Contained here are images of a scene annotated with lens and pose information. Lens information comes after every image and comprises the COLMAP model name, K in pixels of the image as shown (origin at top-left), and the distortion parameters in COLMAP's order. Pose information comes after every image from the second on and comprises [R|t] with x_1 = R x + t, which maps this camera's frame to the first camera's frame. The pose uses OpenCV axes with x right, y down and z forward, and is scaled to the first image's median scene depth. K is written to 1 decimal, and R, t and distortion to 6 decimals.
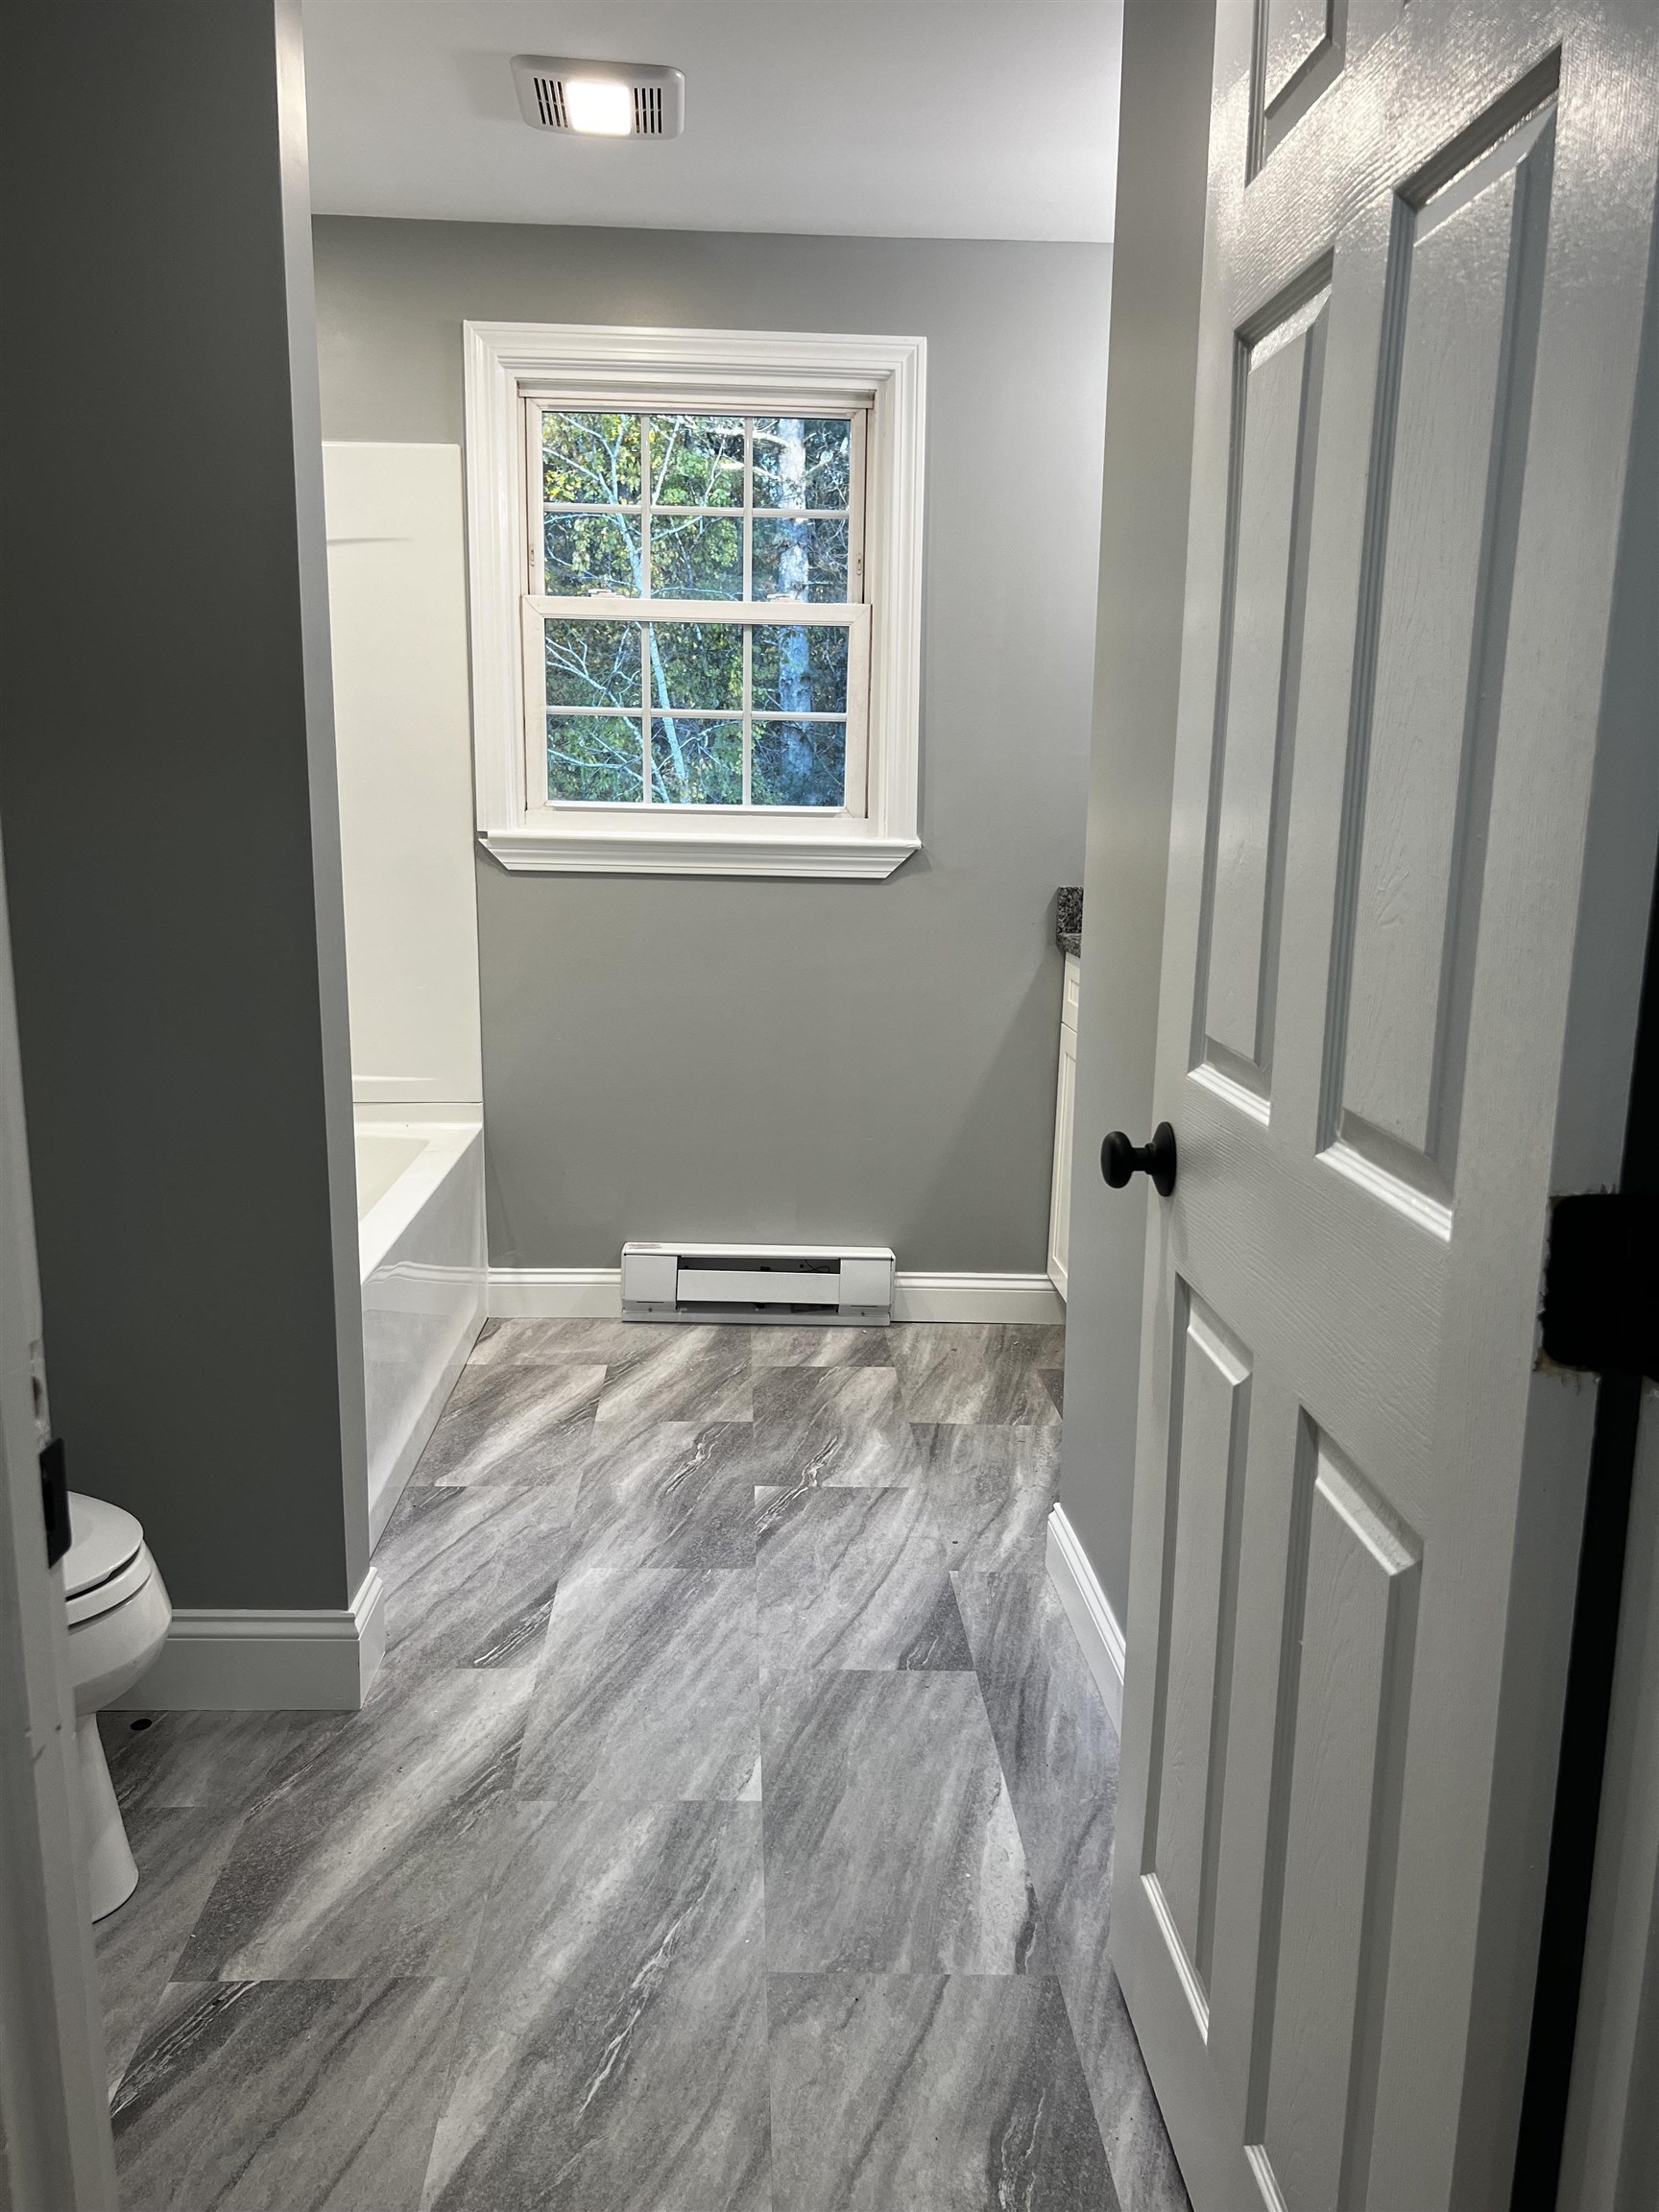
lens RADIAL K [[1659.5, 0, 815.4], [0, 1659.5, 1114.1], [0, 0, 1]] dist [0.072229, -0.116117]
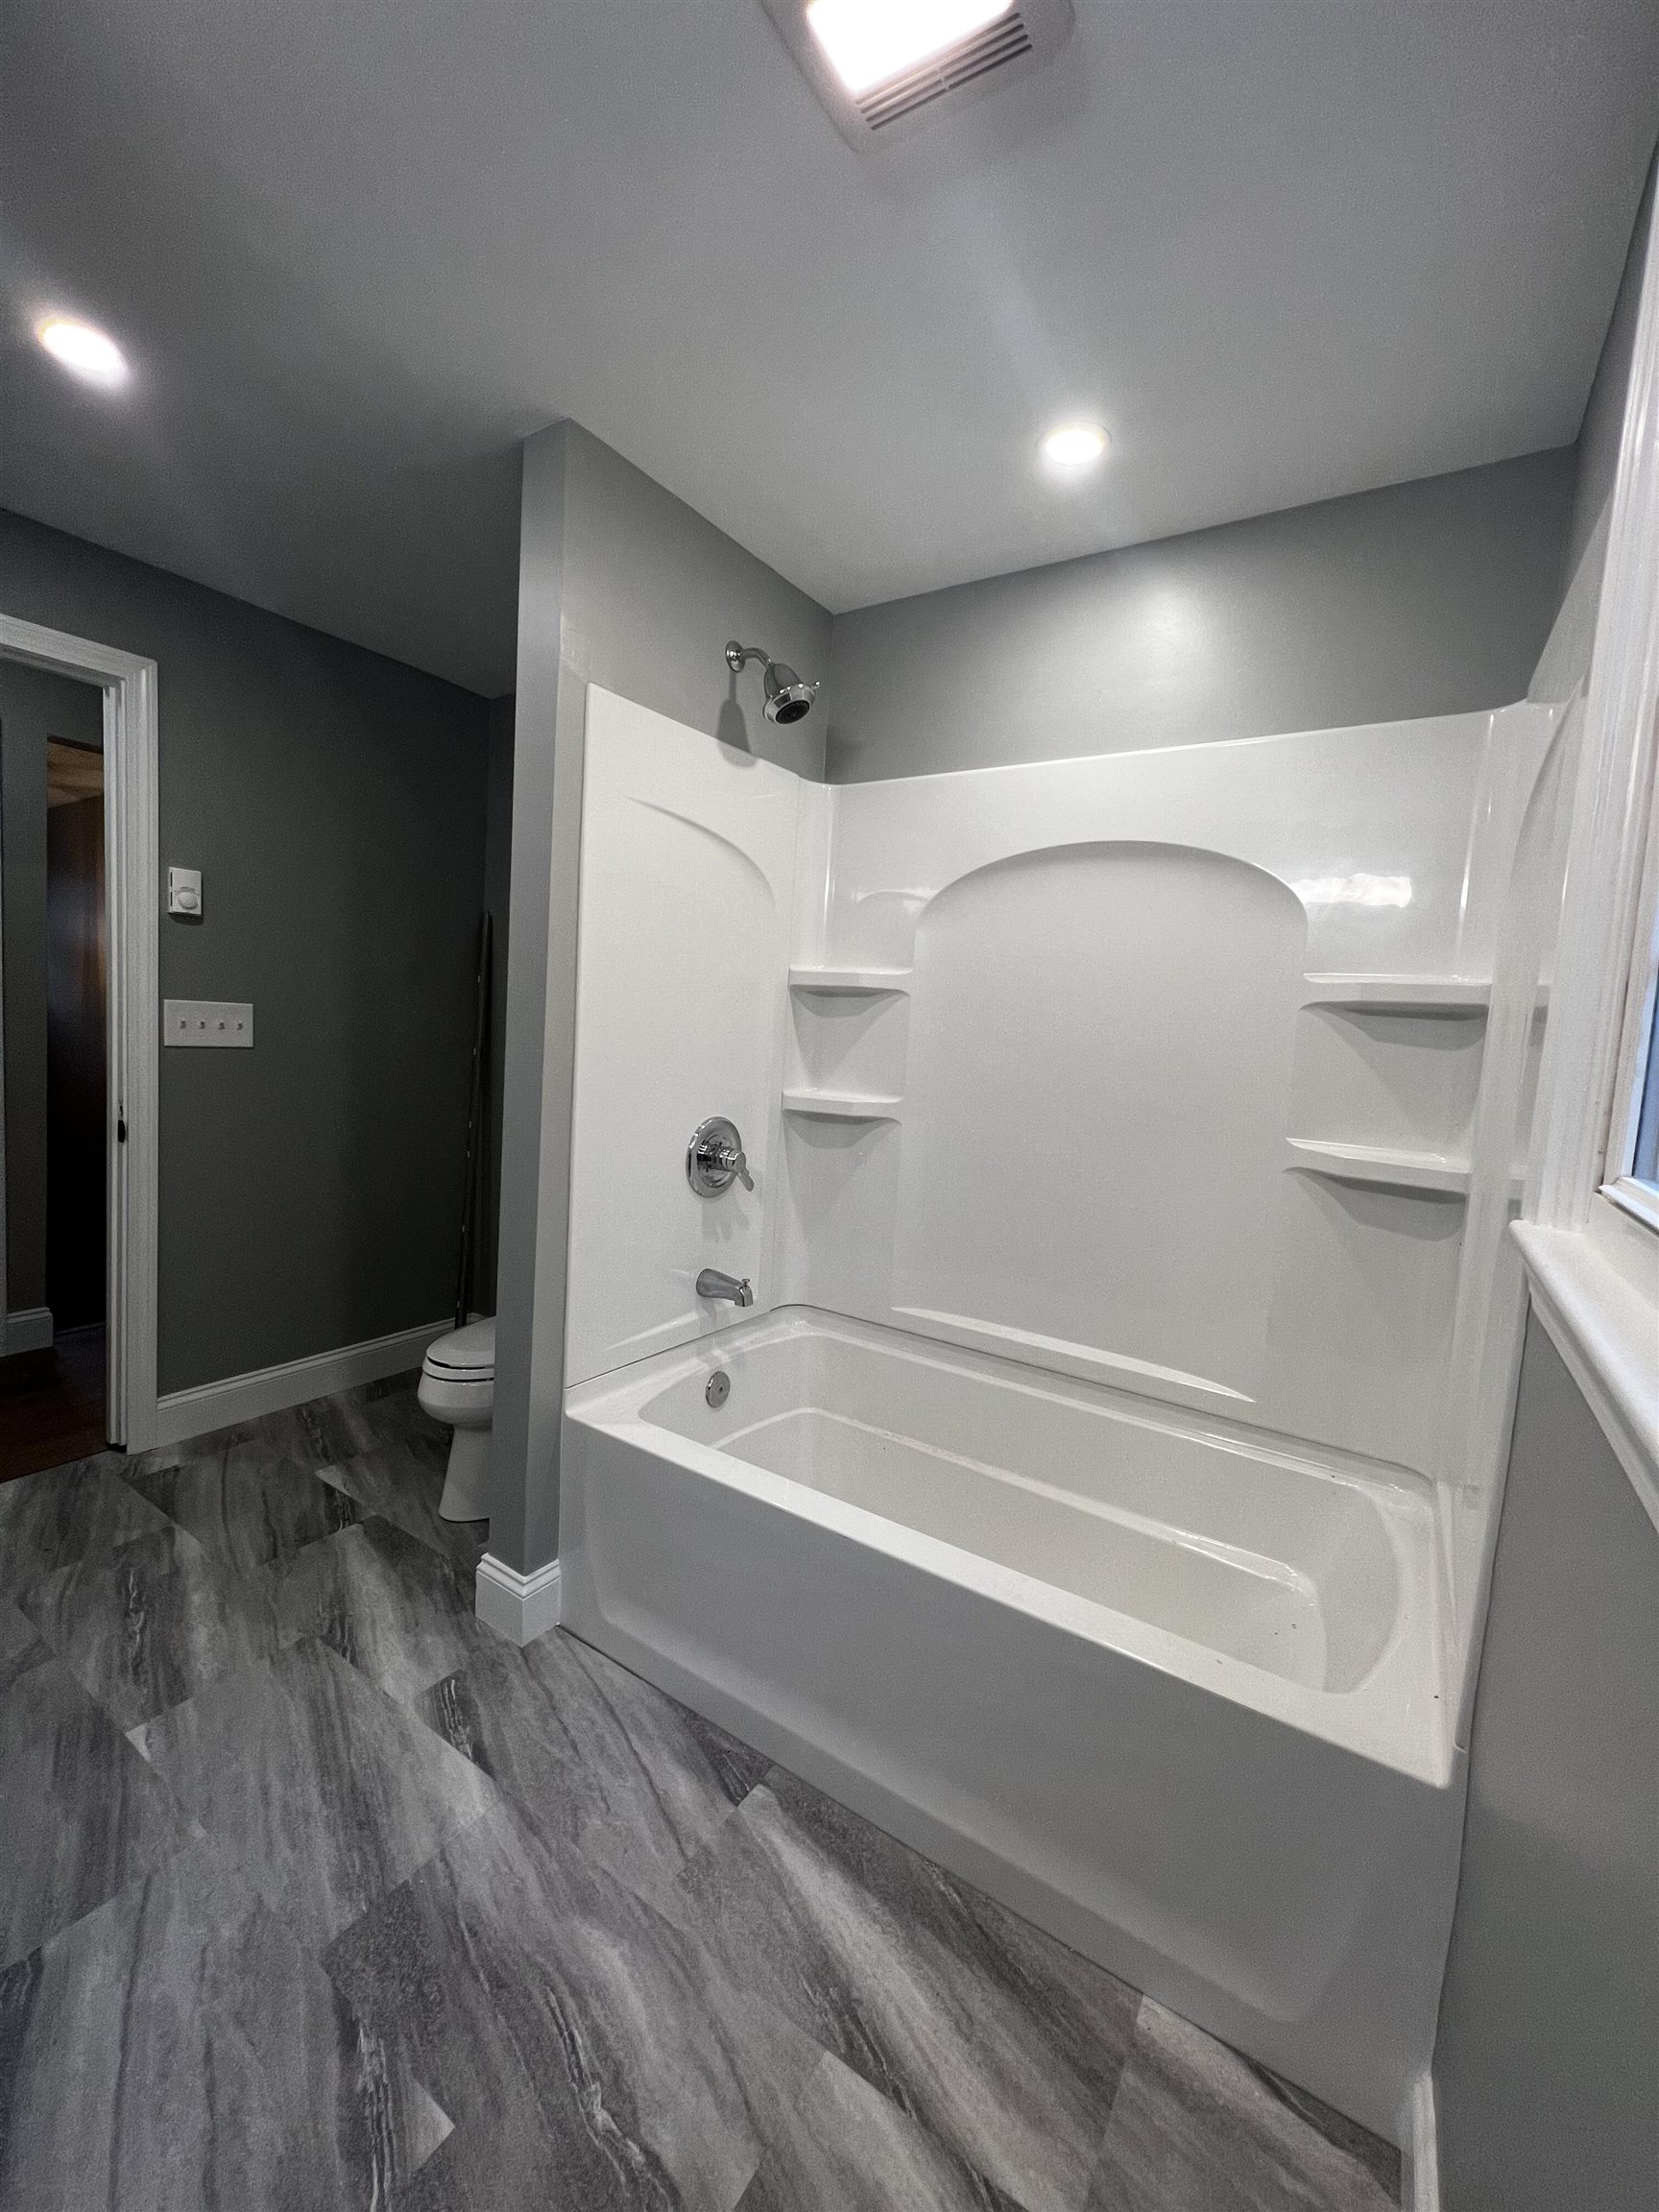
lens RADIAL K [[883.4, 0, 834.1], [0, 883.4, 1098.1], [0, 0, 1]] dist [-0.000187, -0.000003]
pose [[-0.578838, 0.017687, -0.815250, 0.183995], [-0.225565, 0.957281, 0.180923, -0.307621], [0.783624, 0.288617, -0.550122, 1.463867]]
